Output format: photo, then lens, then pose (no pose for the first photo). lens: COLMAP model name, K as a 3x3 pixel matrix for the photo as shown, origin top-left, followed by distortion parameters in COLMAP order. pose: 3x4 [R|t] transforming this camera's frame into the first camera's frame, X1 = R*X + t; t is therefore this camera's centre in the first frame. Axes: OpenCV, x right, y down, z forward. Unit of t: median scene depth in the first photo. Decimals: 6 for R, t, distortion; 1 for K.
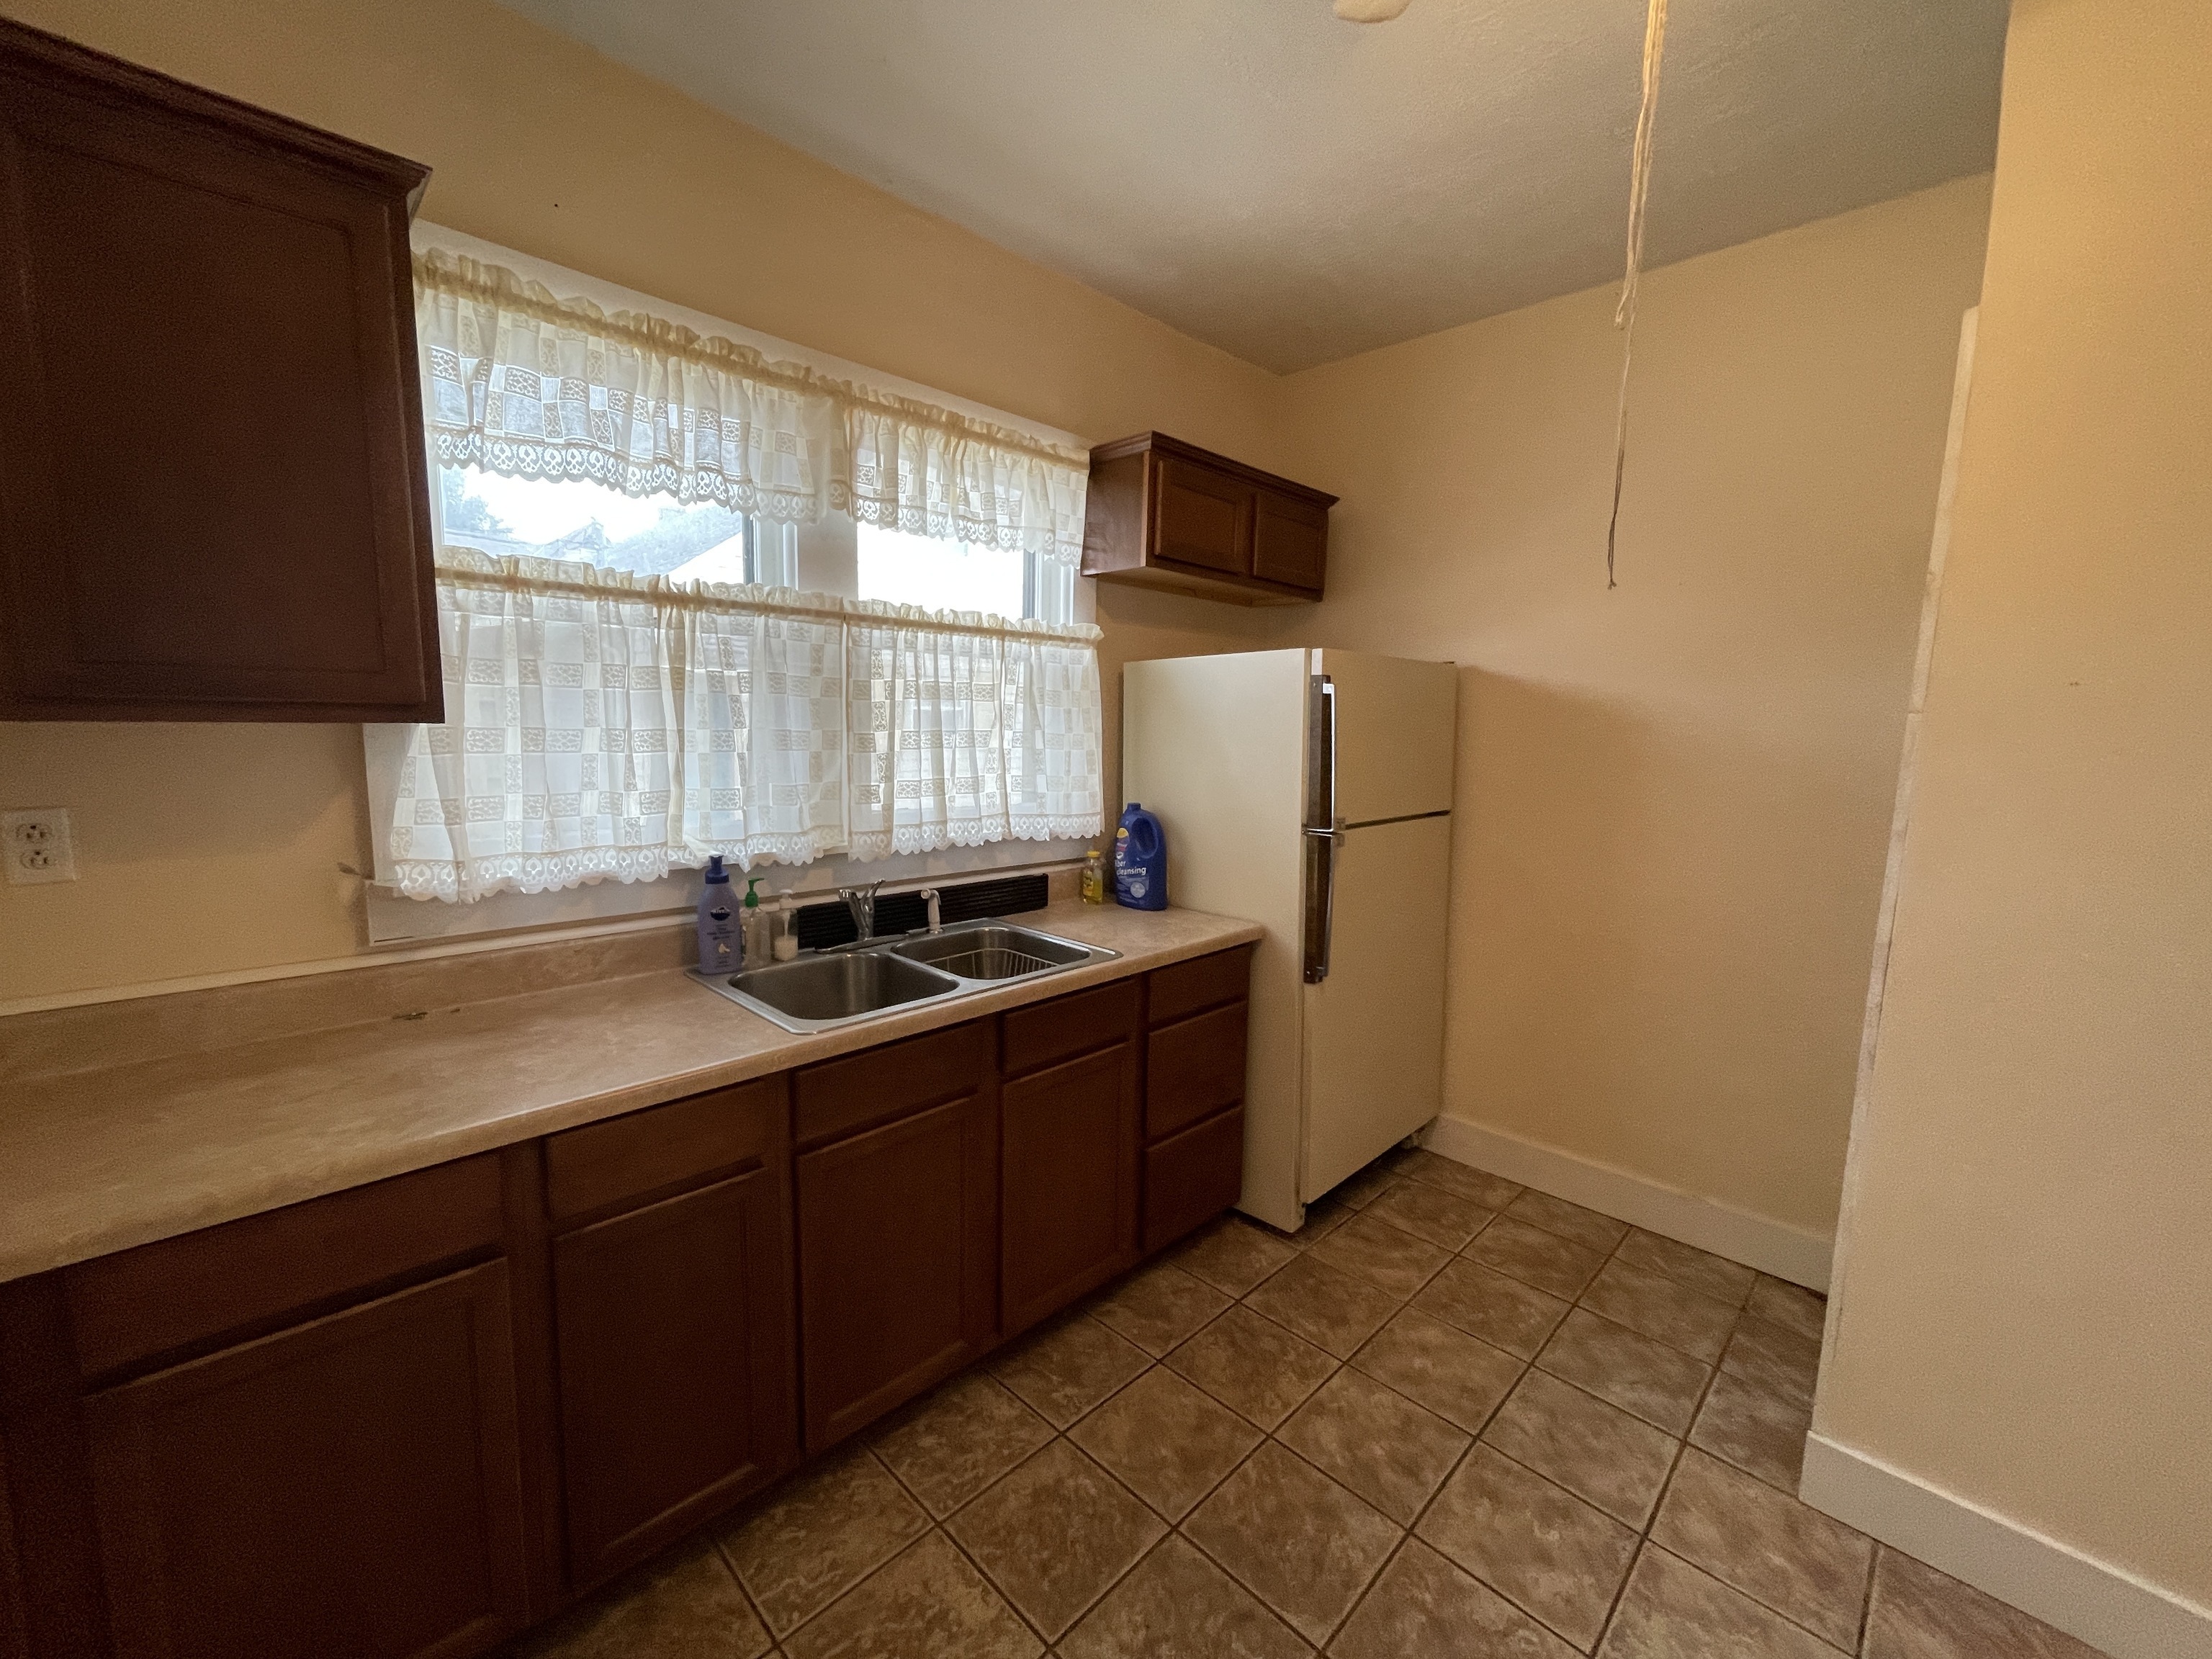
lens RADIAL K [[906.9, 0, 1106.0], [0, 906.9, 829.5], [0, 0, 1]] dist [0.008006, 0.000011]
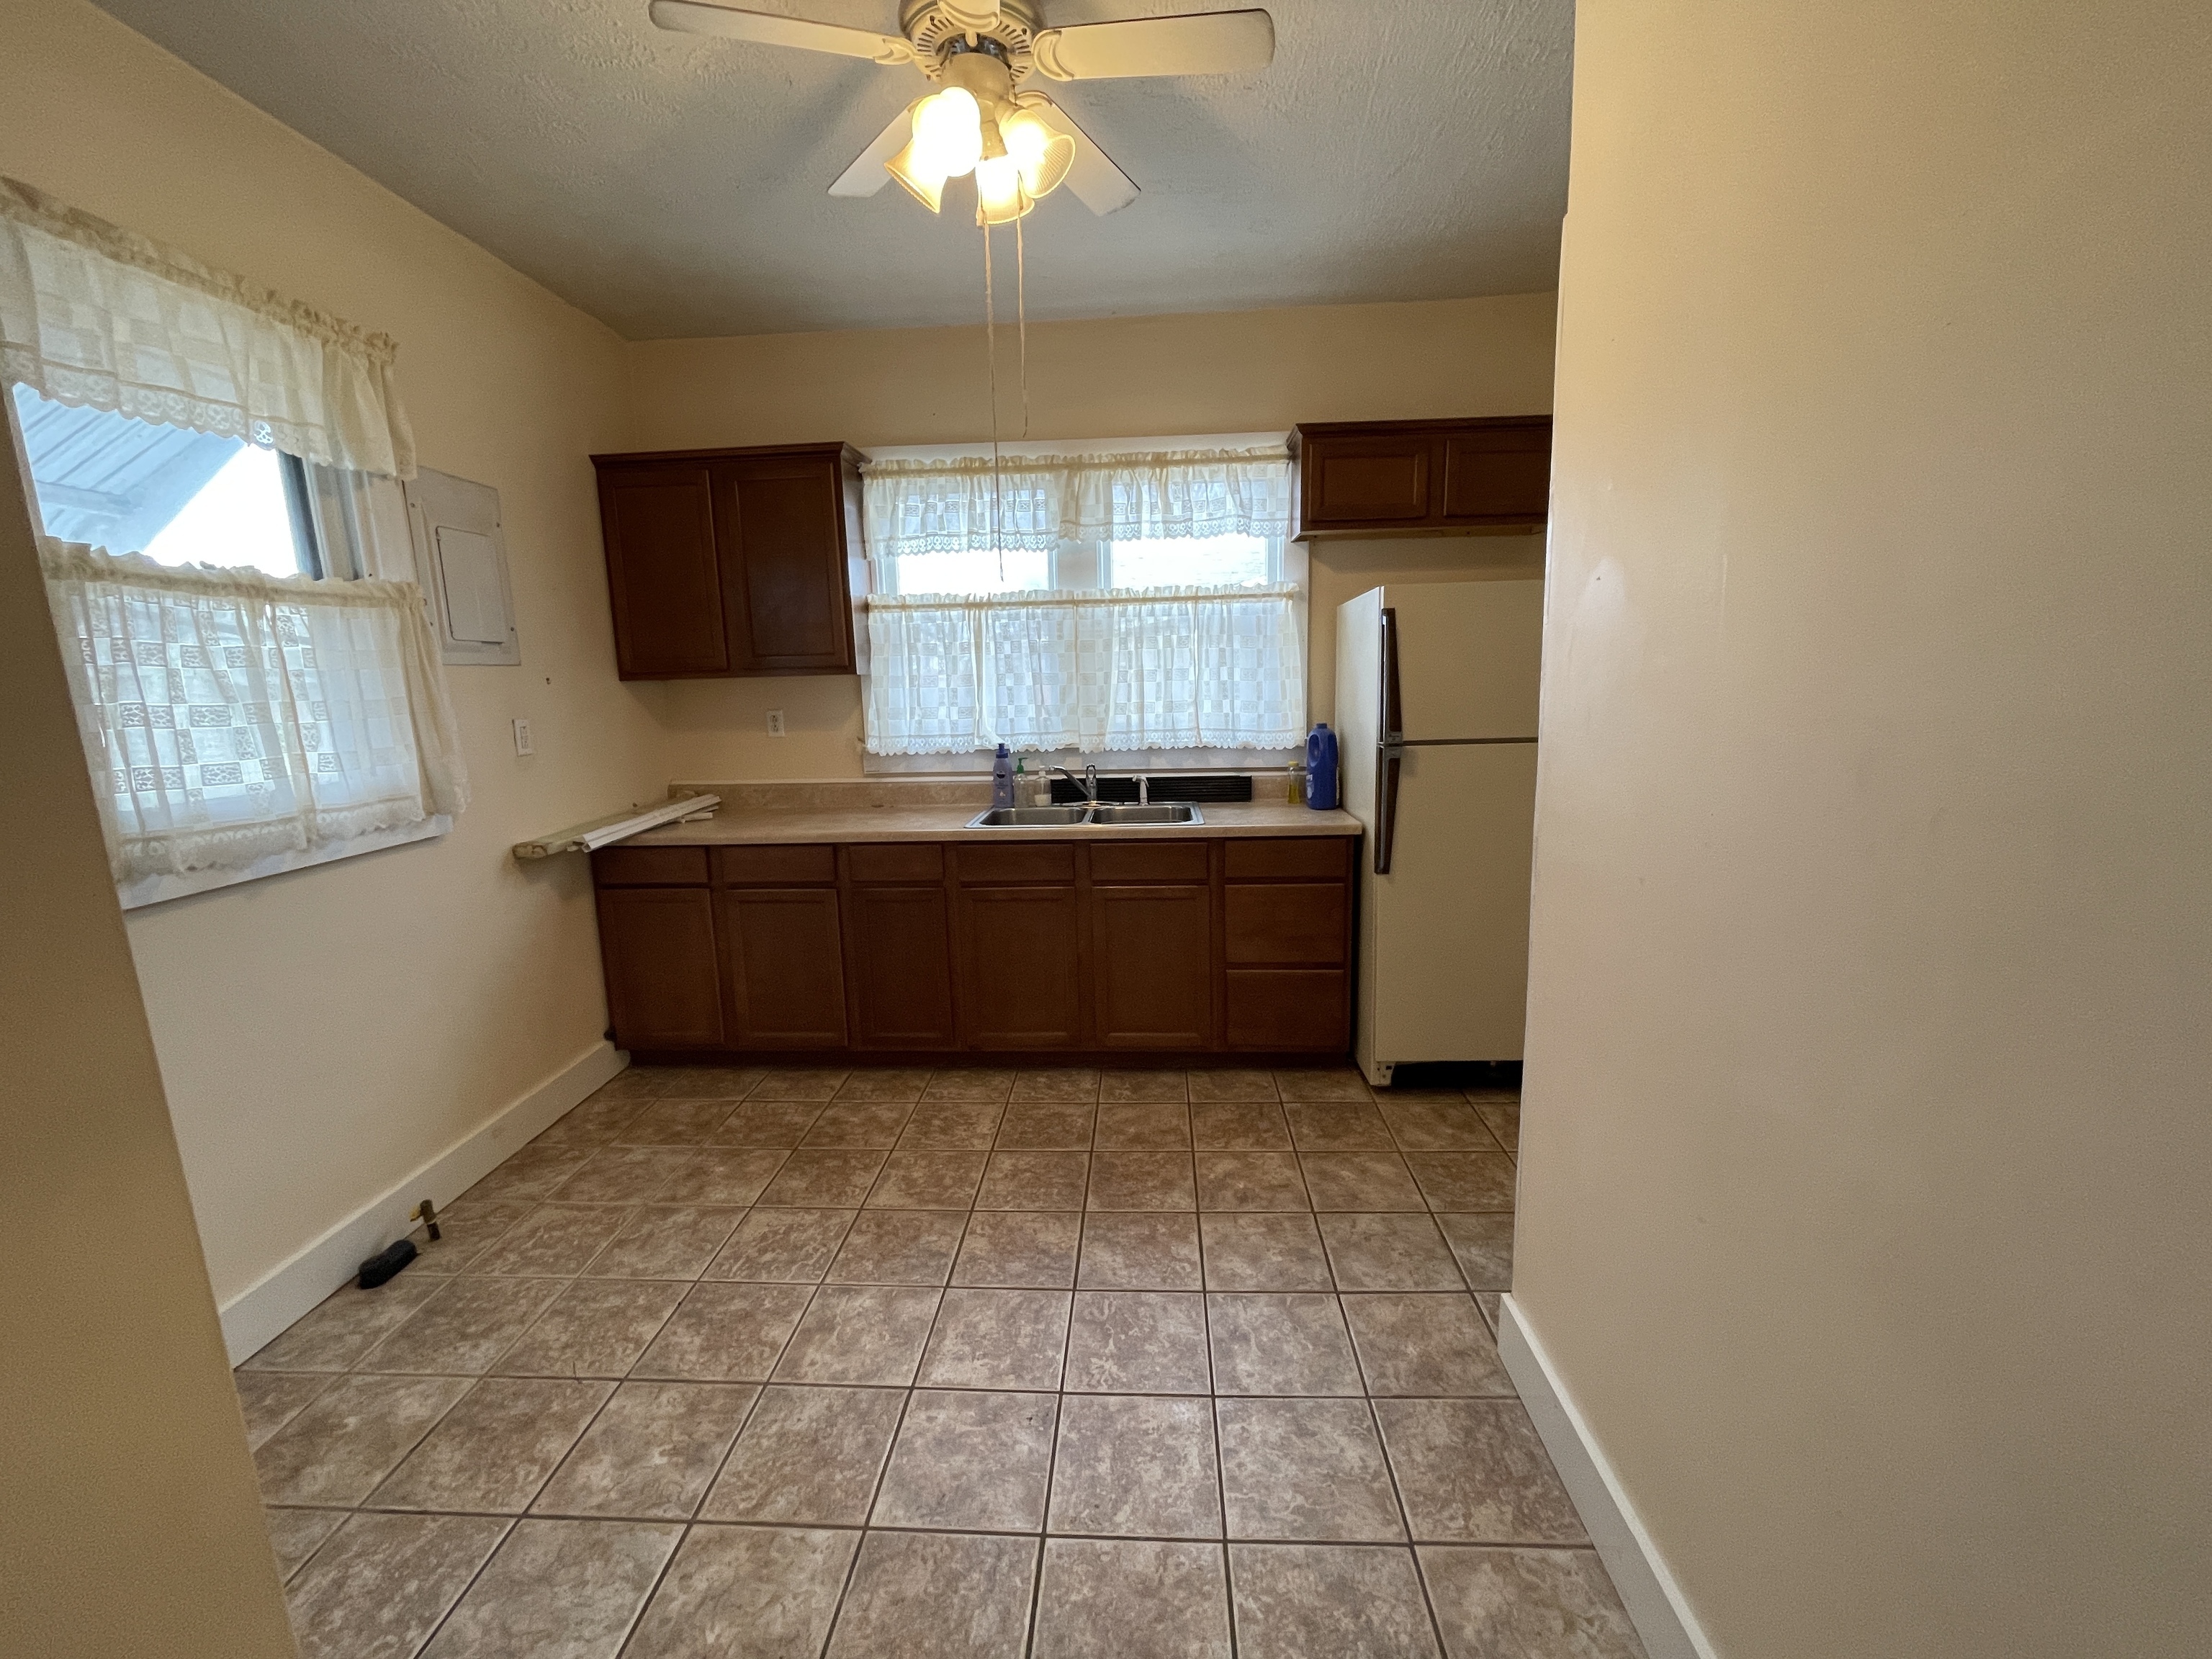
lens RADIAL K [[892.1, 0, 1103.9], [0, 892.1, 835.7], [0, 0, 1]] dist [-0.000983, -0.000286]
pose [[0.663194, 0.098049, -0.741998, 0.980209], [-0.053361, 0.995053, 0.083794, 0.048095], [0.746543, -0.015978, 0.665145, -0.039896]]
